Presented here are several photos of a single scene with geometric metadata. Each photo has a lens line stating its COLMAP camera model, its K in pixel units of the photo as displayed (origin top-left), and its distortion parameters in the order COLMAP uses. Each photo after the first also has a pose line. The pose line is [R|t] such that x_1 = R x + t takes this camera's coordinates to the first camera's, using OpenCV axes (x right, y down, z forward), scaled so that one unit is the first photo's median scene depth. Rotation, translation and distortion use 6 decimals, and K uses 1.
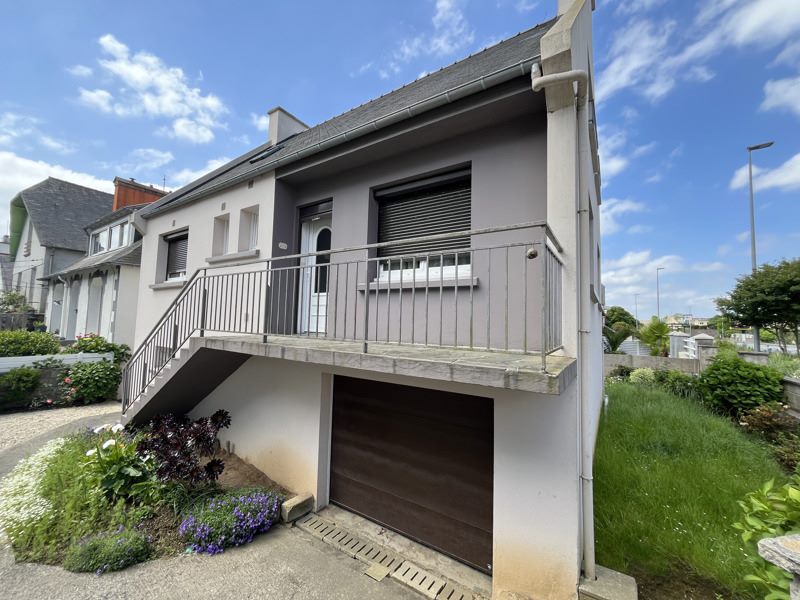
lens RADIAL K [[319.9, 0, 400.0], [0, 319.9, 300.0], [0, 0, 1]] dist [-0.001918, -0.000063]
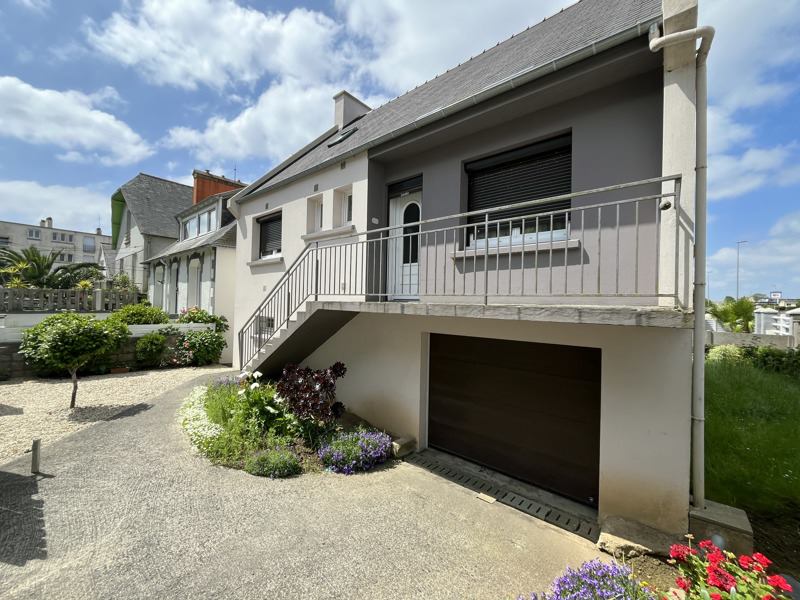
lens RADIAL K [[319.9, 0, 400.0], [0, 319.9, 300.0], [0, 0, 1]] dist [-0.001918, -0.000063]
pose [[0.992083, -0.004672, -0.125497, -0.164056], [0.011273, 0.998587, 0.051937, 0.051962], [0.125077, -0.052941, 0.990734, -0.102637]]
